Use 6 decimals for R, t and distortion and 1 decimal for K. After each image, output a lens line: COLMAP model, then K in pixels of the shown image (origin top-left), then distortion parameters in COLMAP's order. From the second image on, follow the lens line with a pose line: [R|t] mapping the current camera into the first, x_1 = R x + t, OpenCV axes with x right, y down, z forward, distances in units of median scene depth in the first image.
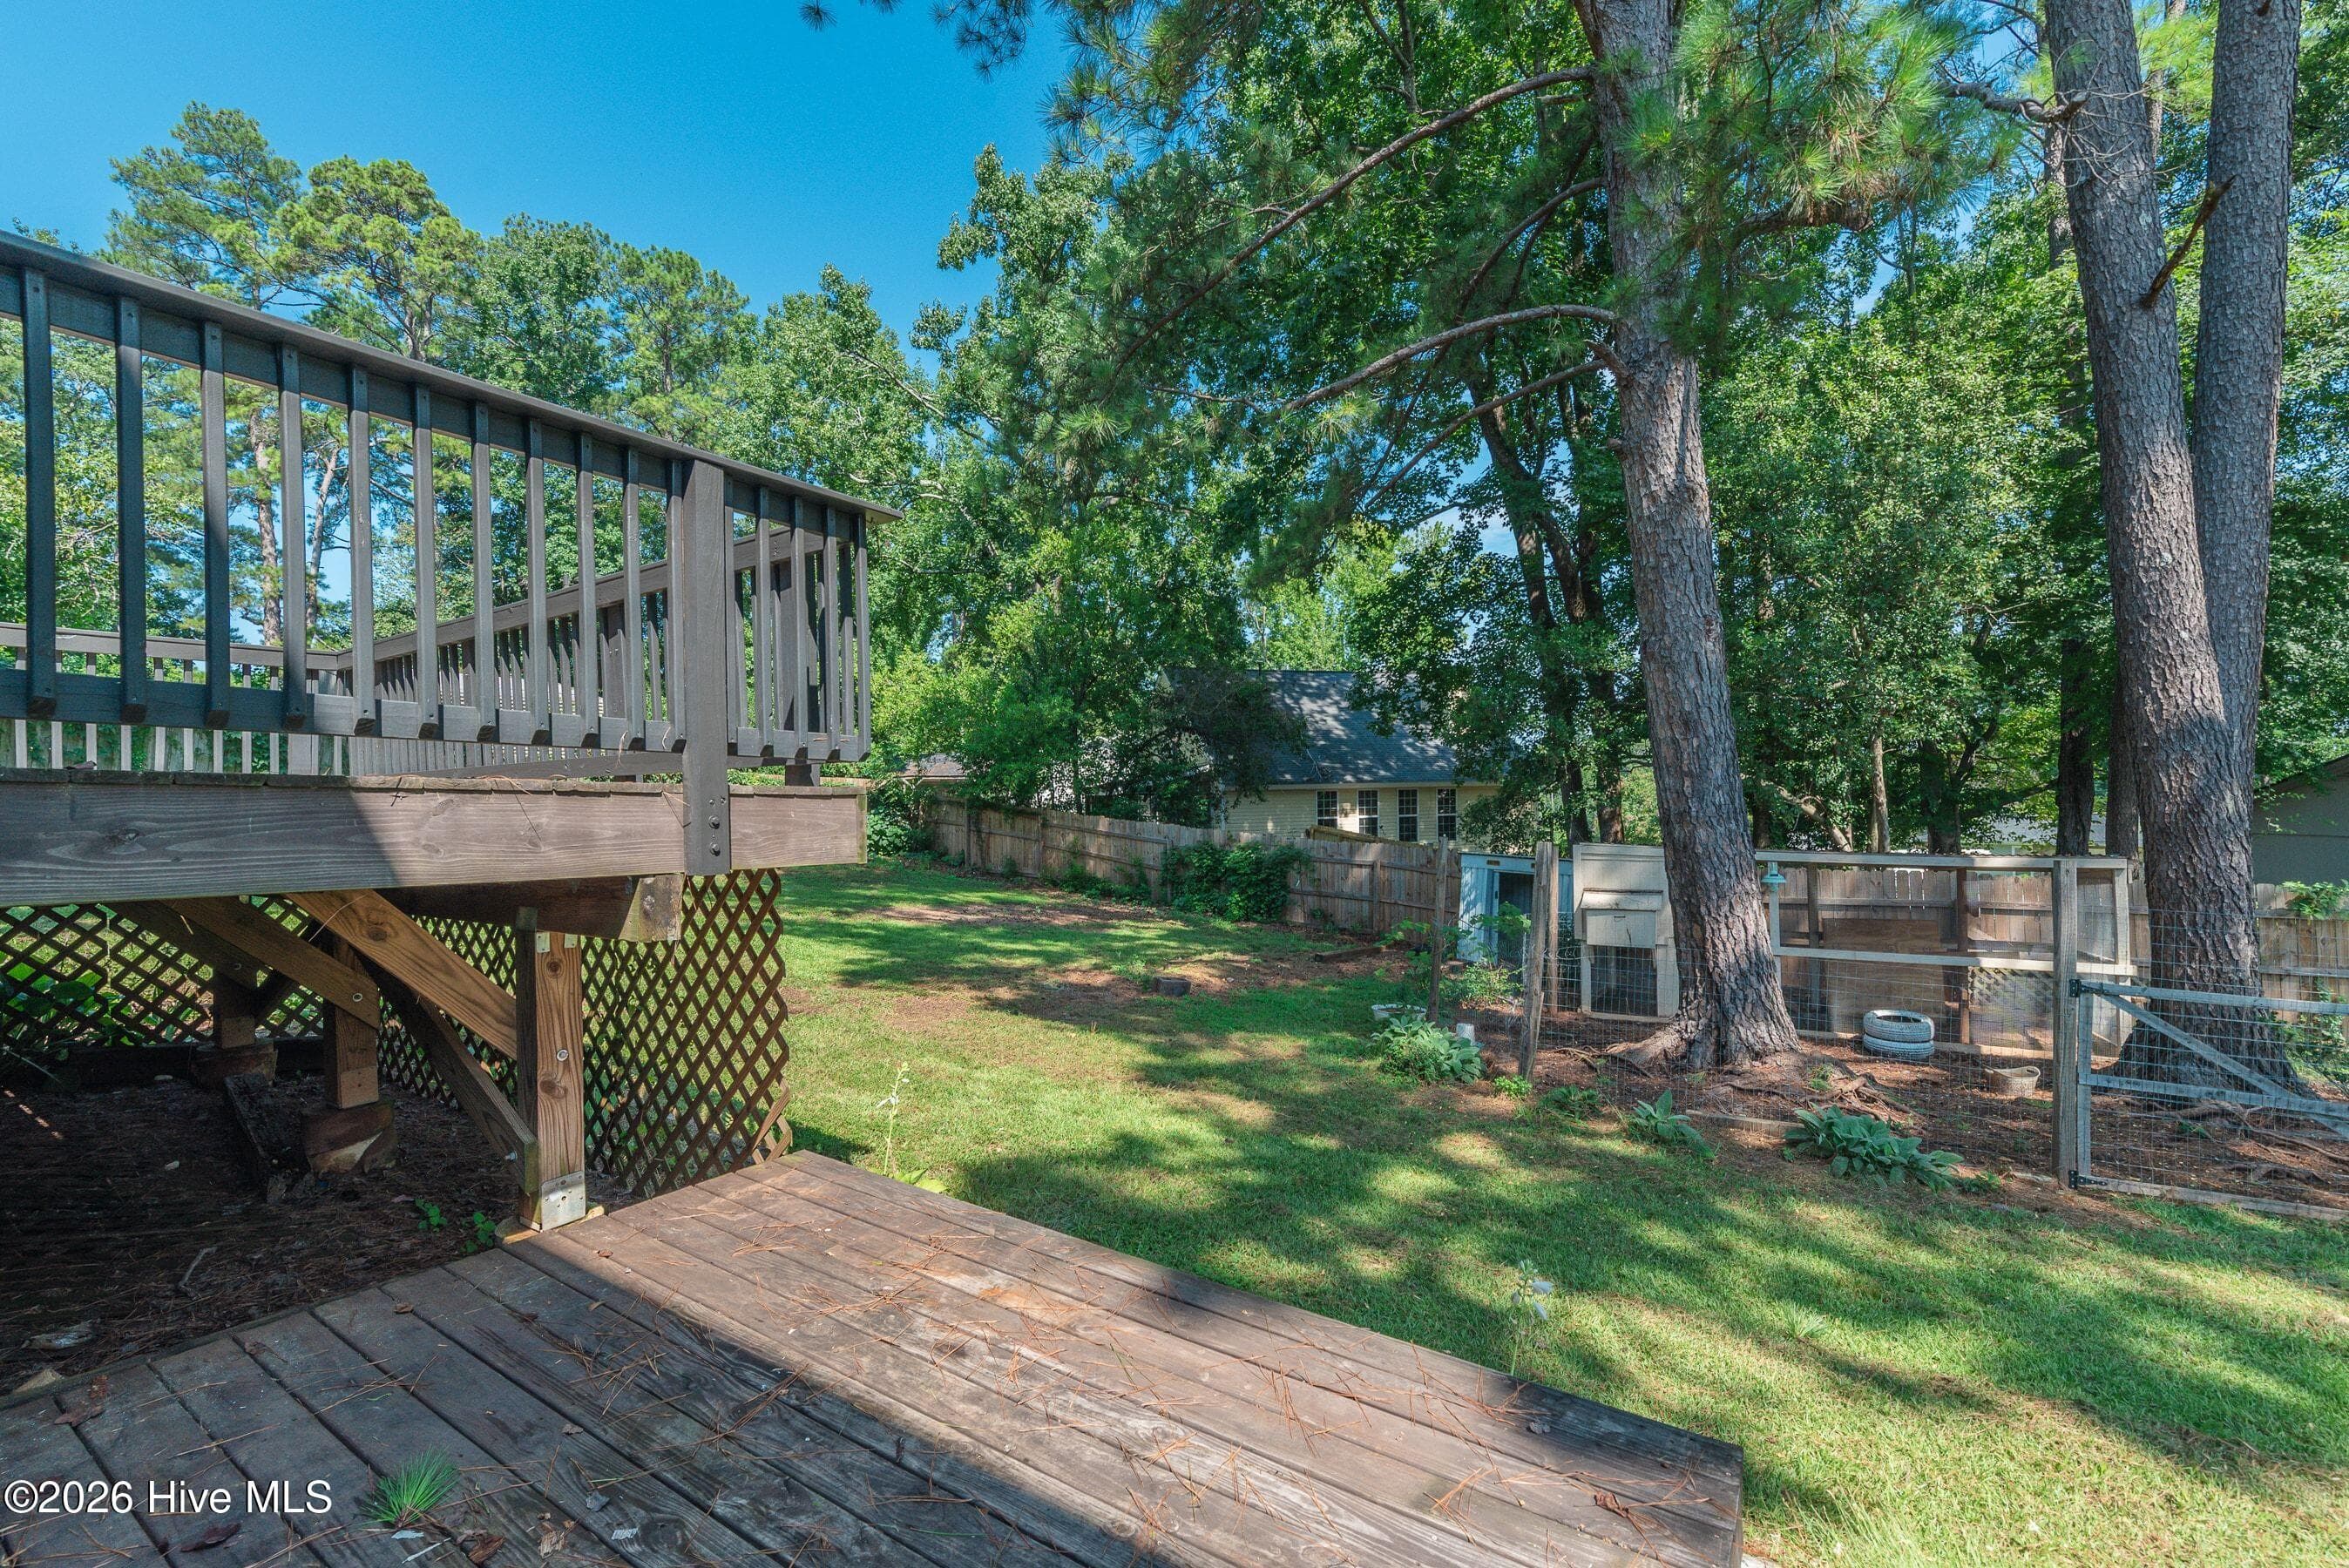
lens RADIAL K [[1011.9, 0, 1169.2], [0, 1011.9, 785.0], [0, 0, 1]] dist [0.003172, -0.000920]
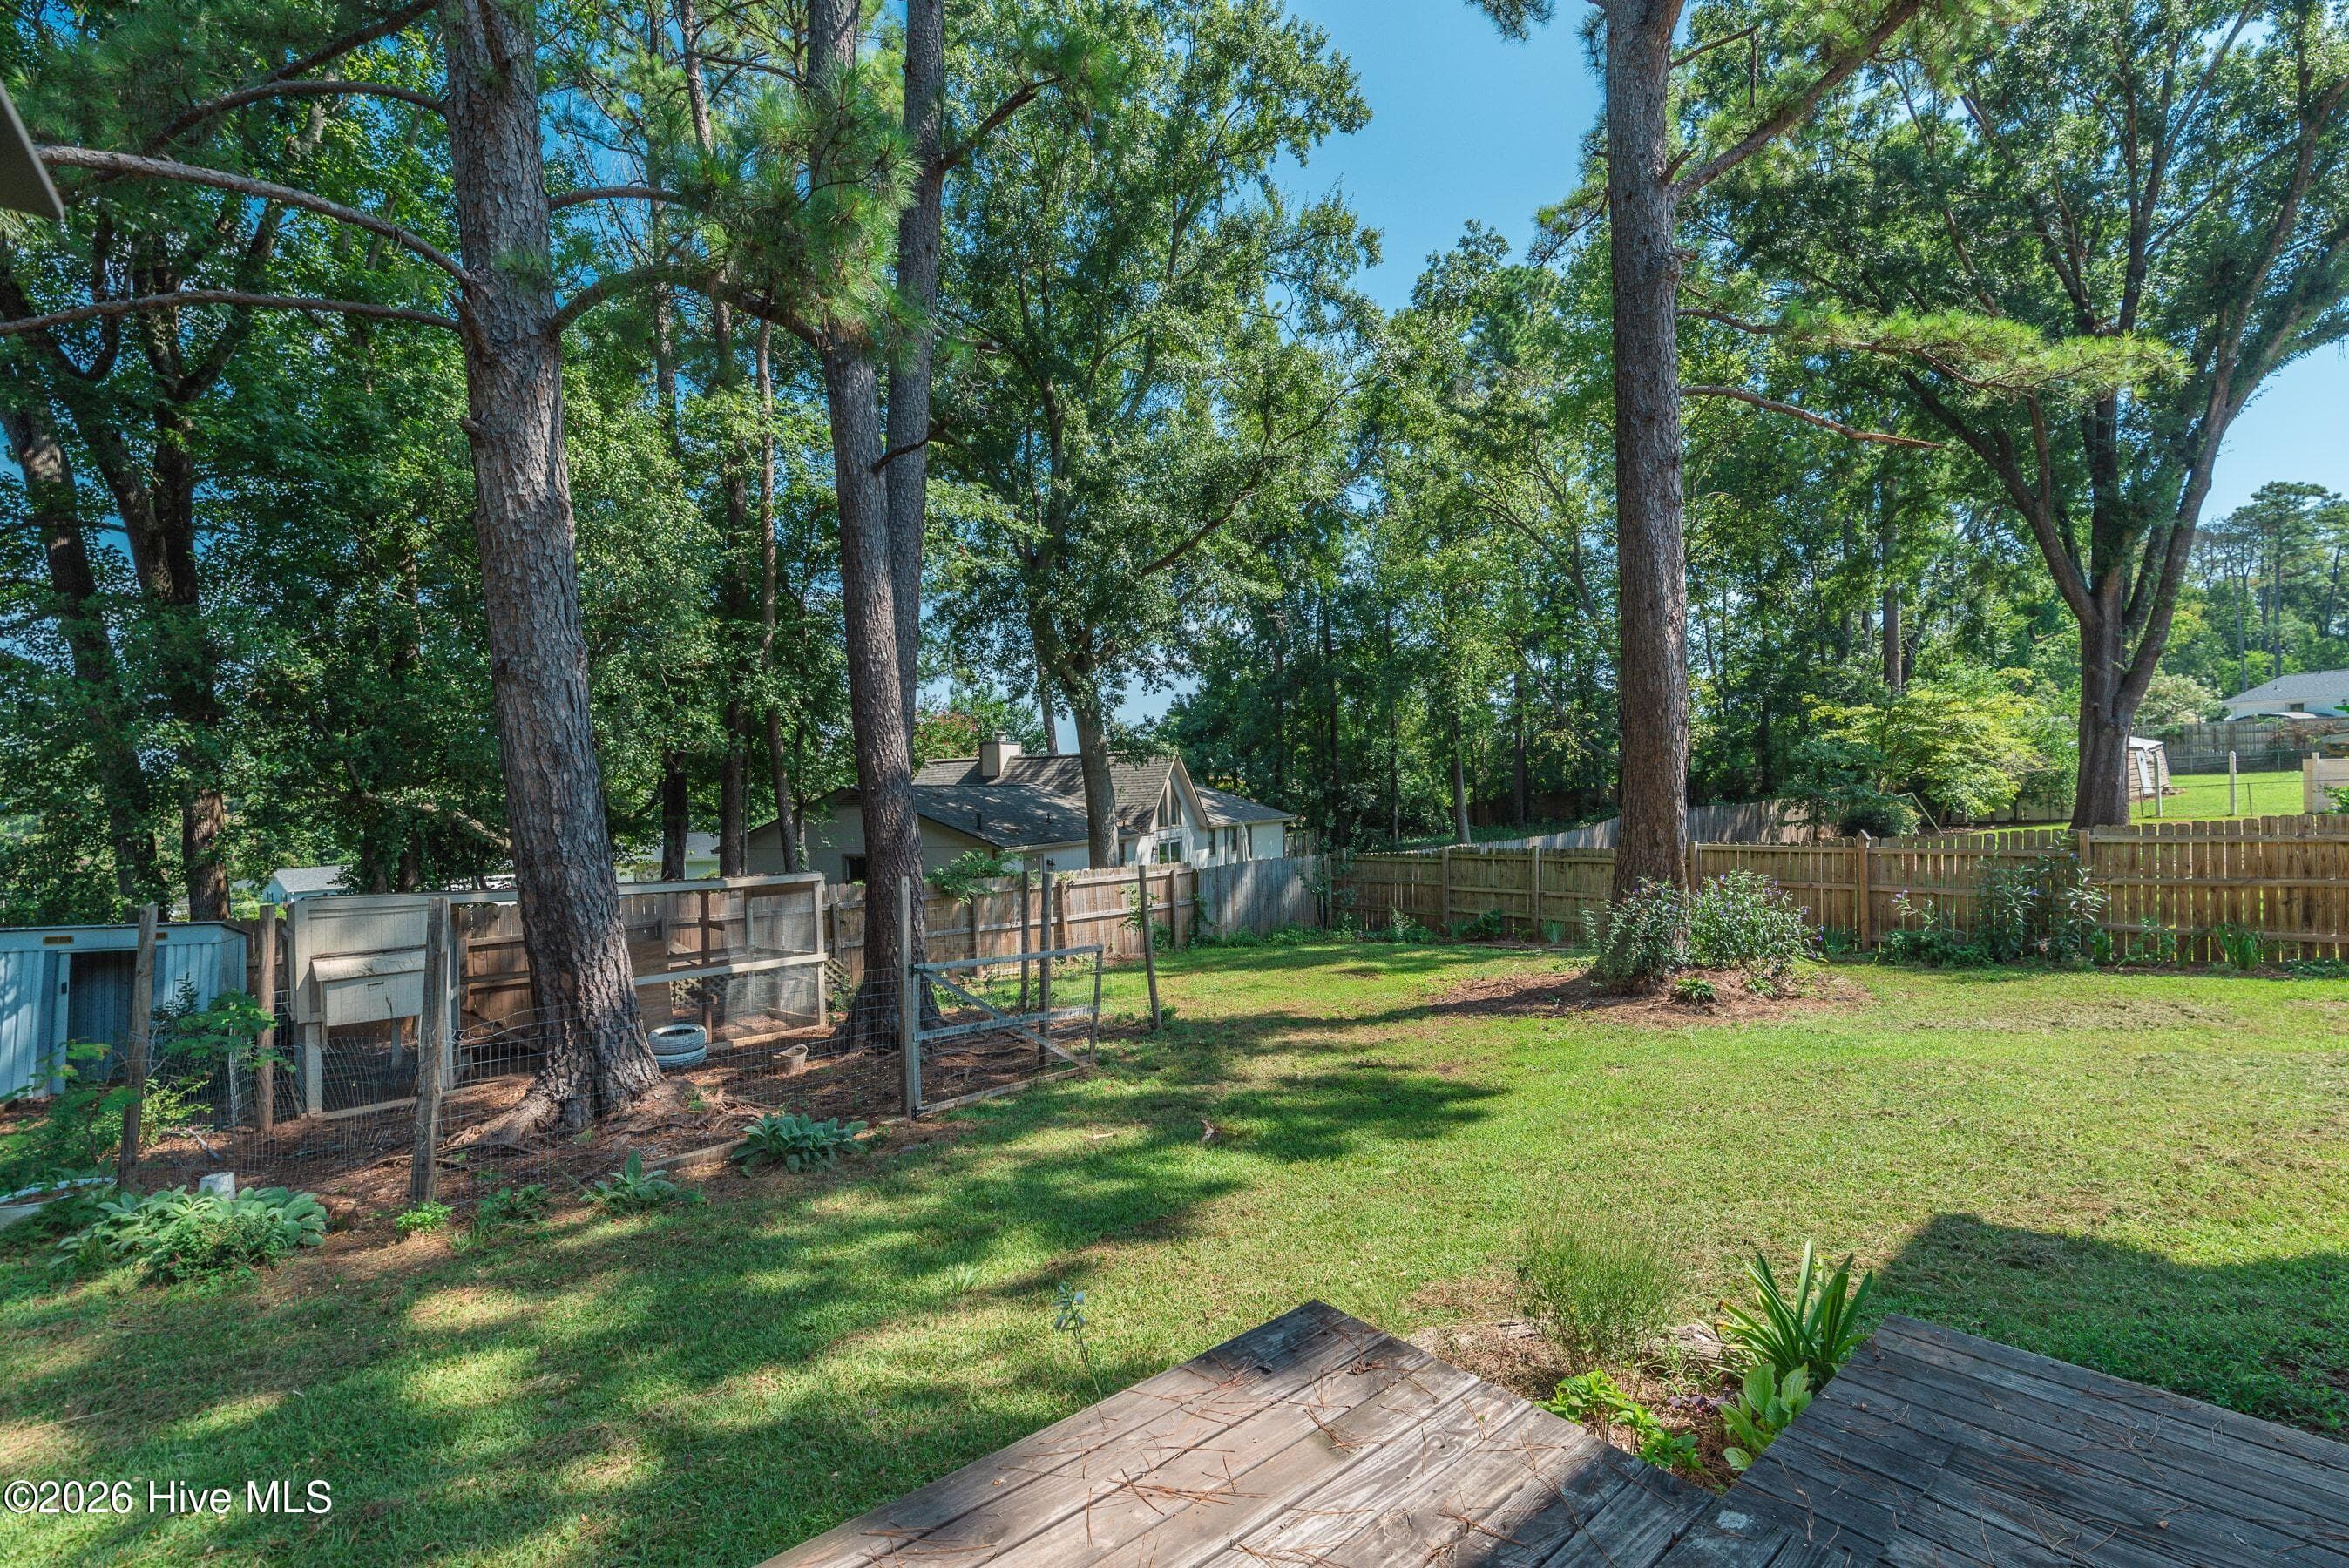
lens RADIAL K [[1011.9, 0, 1193.4], [0, 1011.9, 787.0], [0, 0, 1]] dist [0.003172, -0.000920]
pose [[0.277195, 0.016738, 0.960668, -0.077860], [0.006687, 0.999790, -0.019350, -0.004081], [-0.960790, 0.011788, 0.277025, 0.068123]]
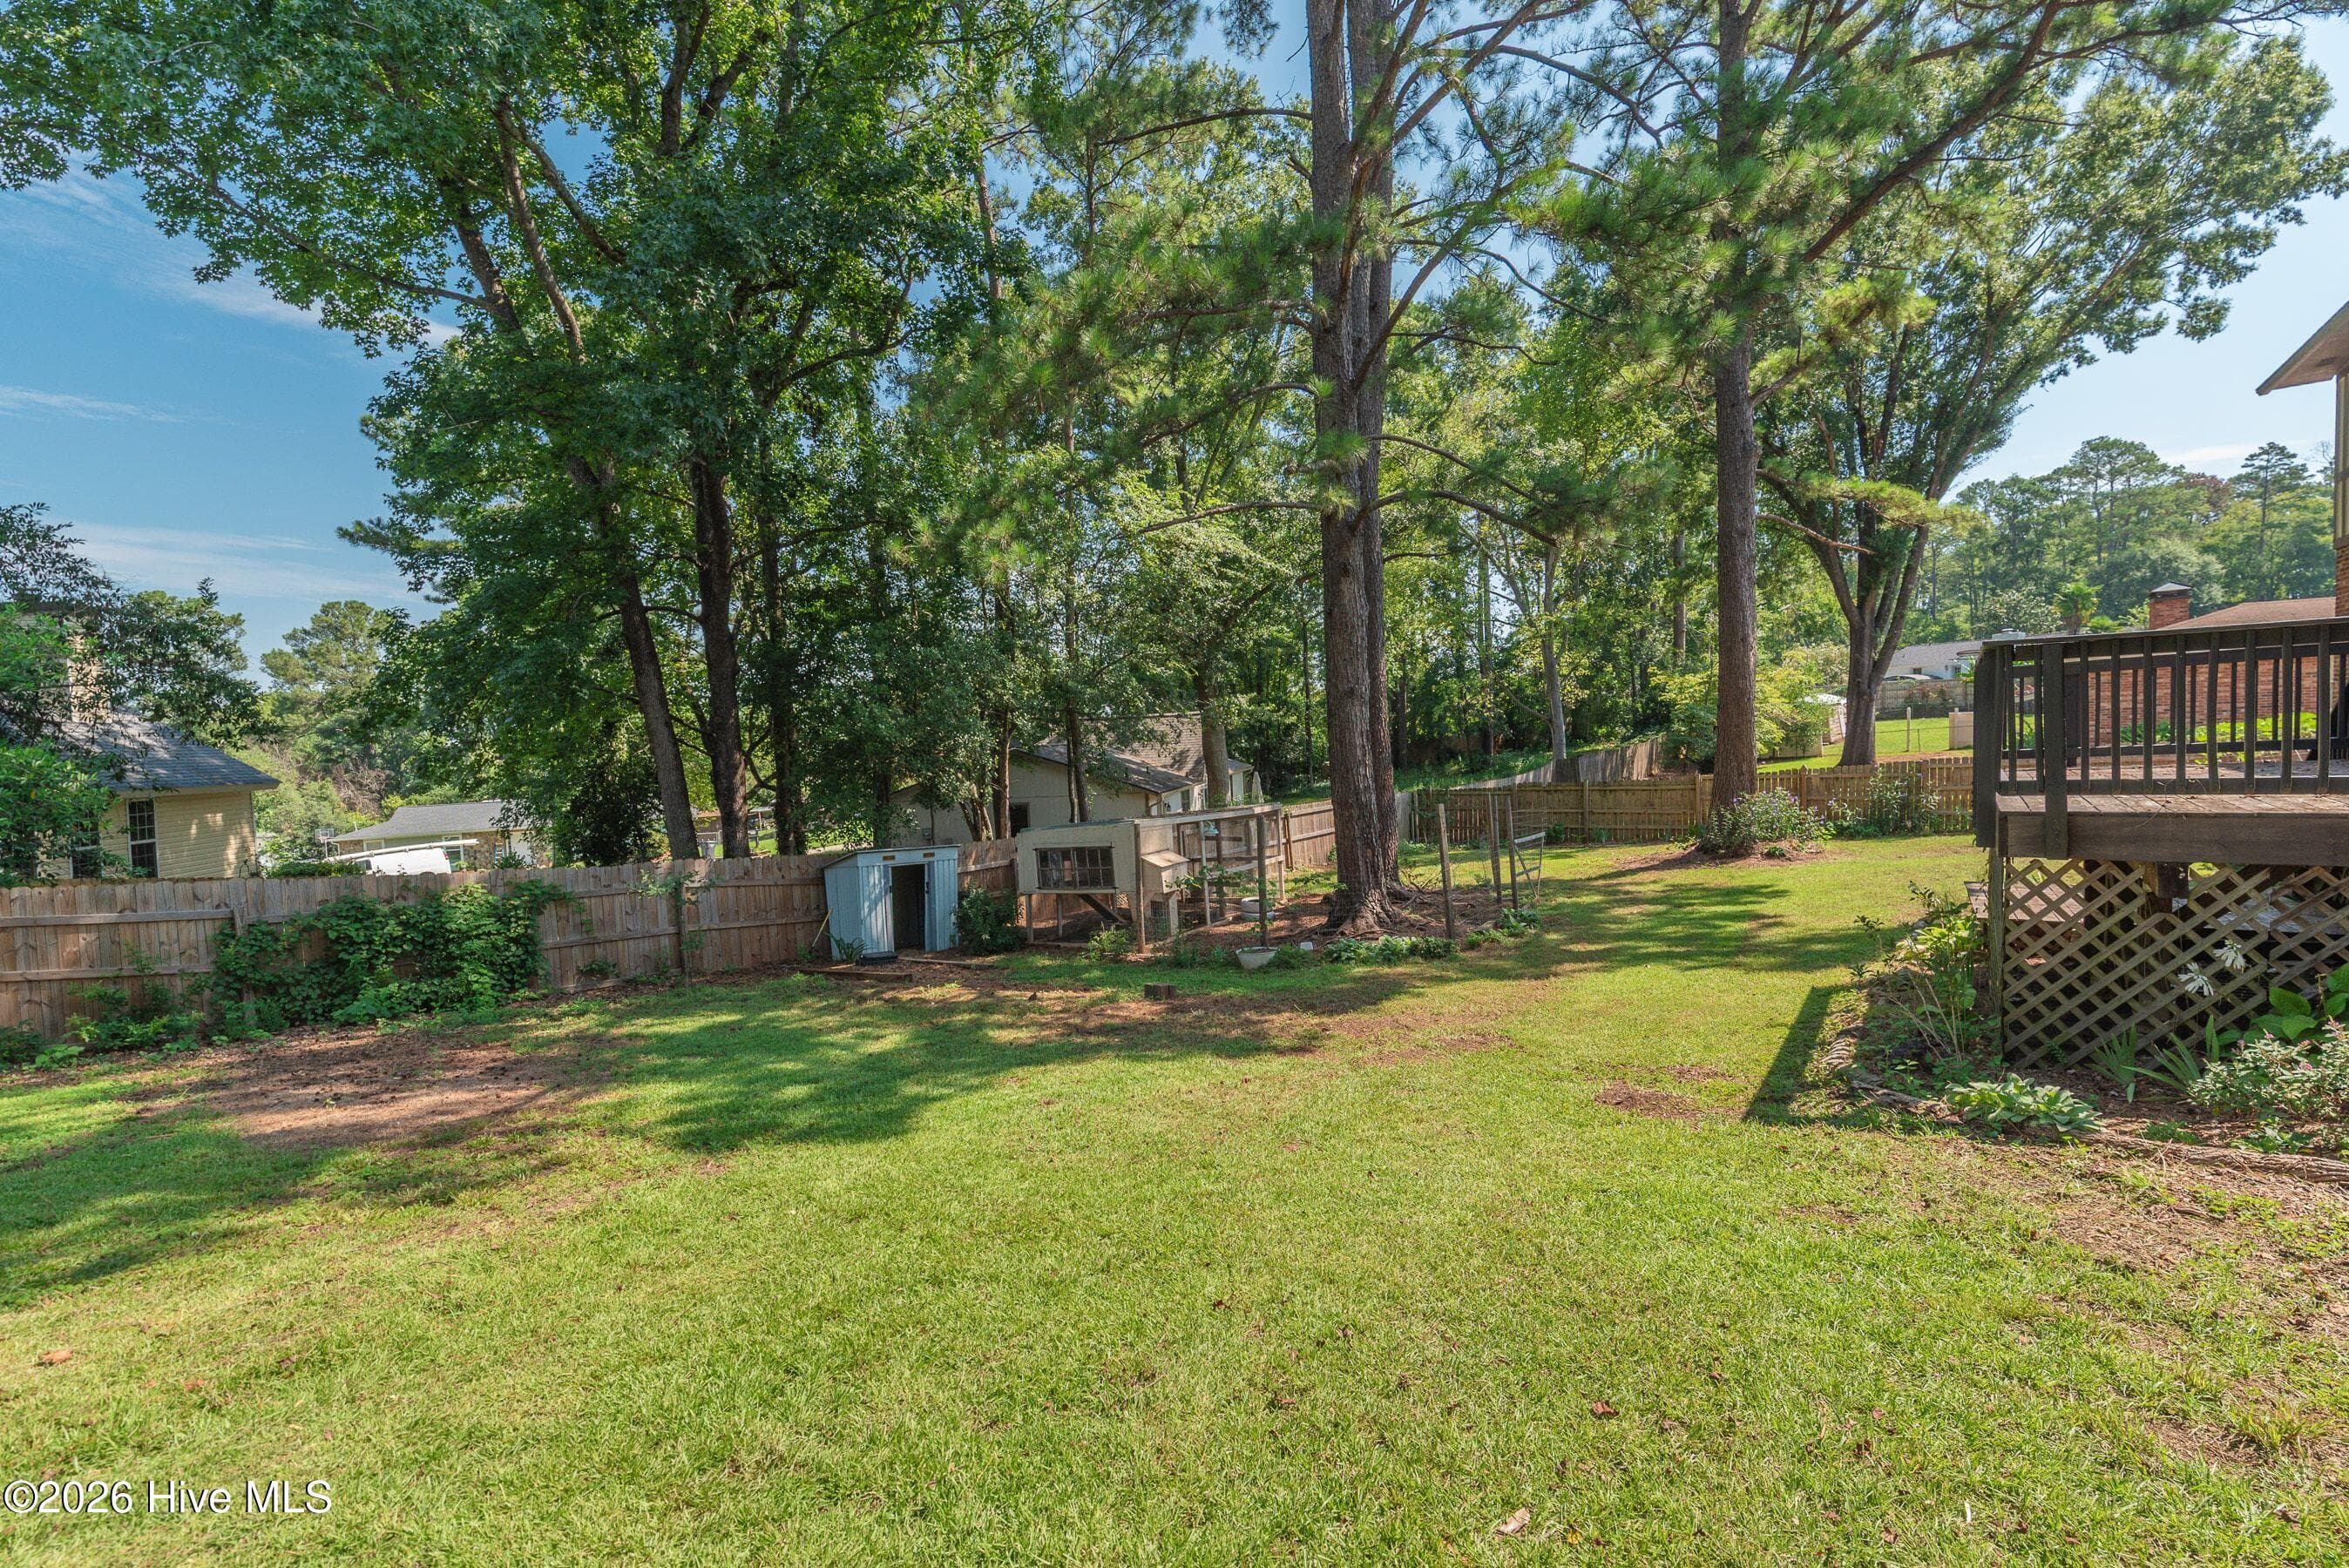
lens RADIAL K [[1006.5, 0, 1207.3], [0, 1006.5, 778.1], [0, 0, 1]] dist [-0.000346, 0.000395]
pose [[0.043188, -0.025801, 0.998734, -0.455412], [0.024348, 0.999397, 0.024765, -0.013338], [-0.998770, 0.023248, 0.043790, 0.433100]]
